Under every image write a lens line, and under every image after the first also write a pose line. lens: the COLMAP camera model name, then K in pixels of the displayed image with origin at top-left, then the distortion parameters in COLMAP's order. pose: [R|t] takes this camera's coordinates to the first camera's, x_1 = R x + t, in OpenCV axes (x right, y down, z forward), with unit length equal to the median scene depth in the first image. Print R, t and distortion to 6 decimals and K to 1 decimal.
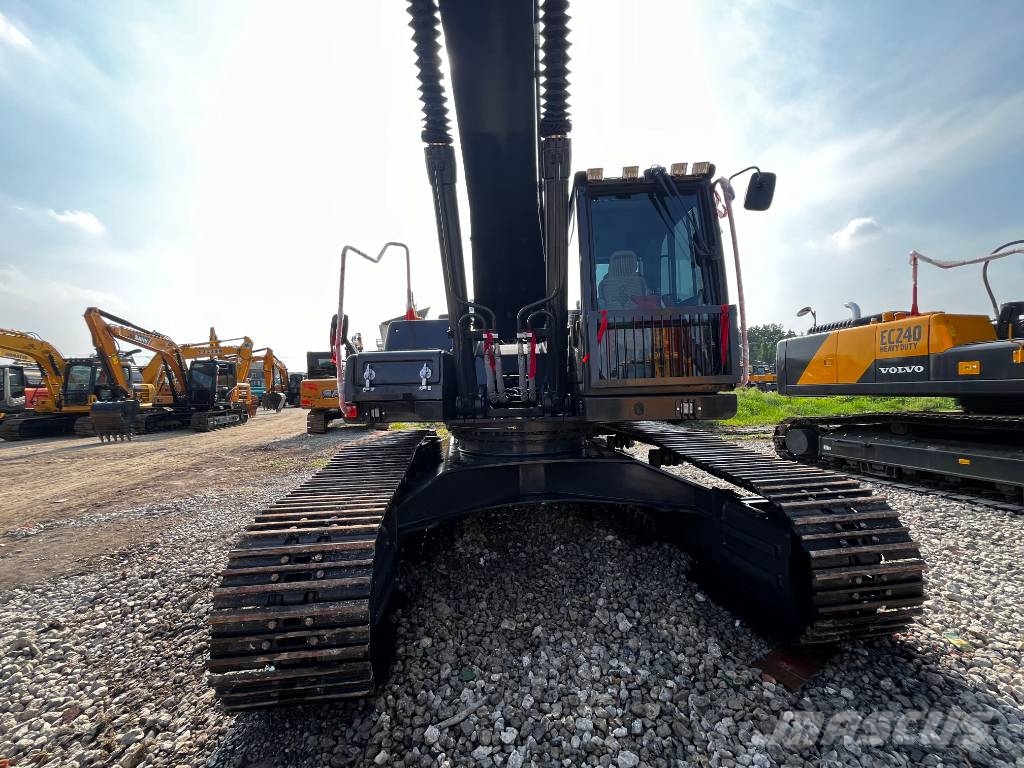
lens RADIAL K [[412.5, 0, 512.9], [0, 412.5, 385.9], [0, 0, 1]] dist [0.000027, 0.000094]
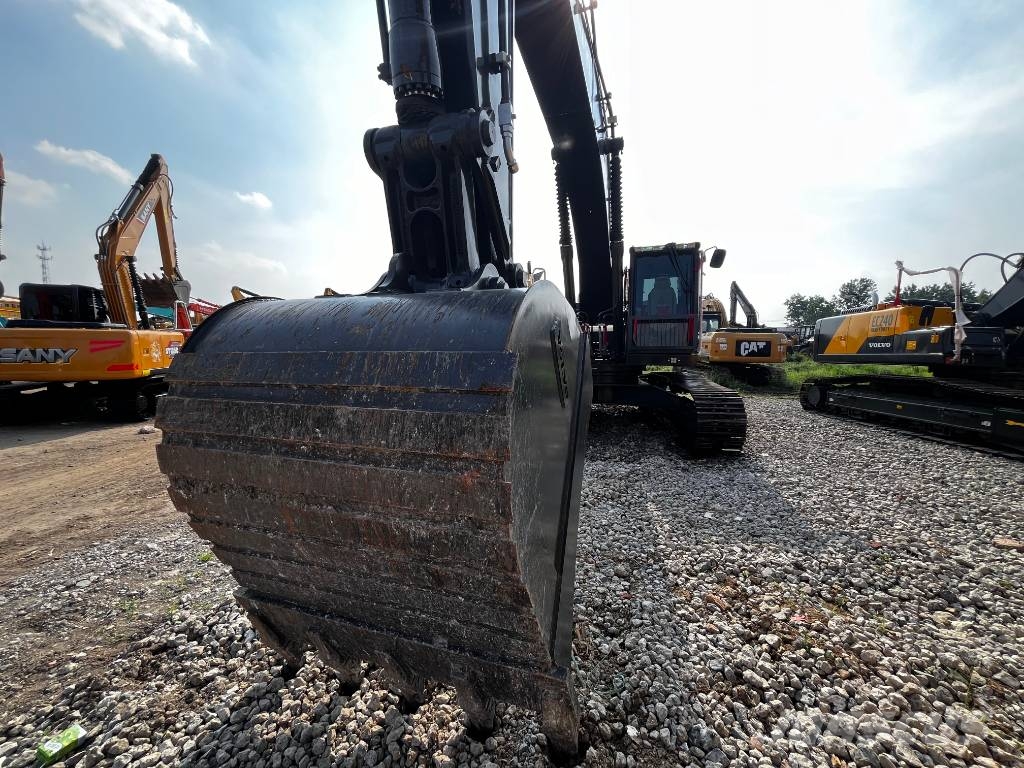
lens RADIAL K [[412.5, 0, 512.9], [0, 412.5, 385.9], [0, 0, 1]] dist [0.000027, 0.000094]
pose [[0.969706, 0.053454, -0.238355, 0.061236], [-0.030019, 0.994445, 0.100889, -0.003658], [0.242424, -0.090677, 0.965924, -0.668525]]
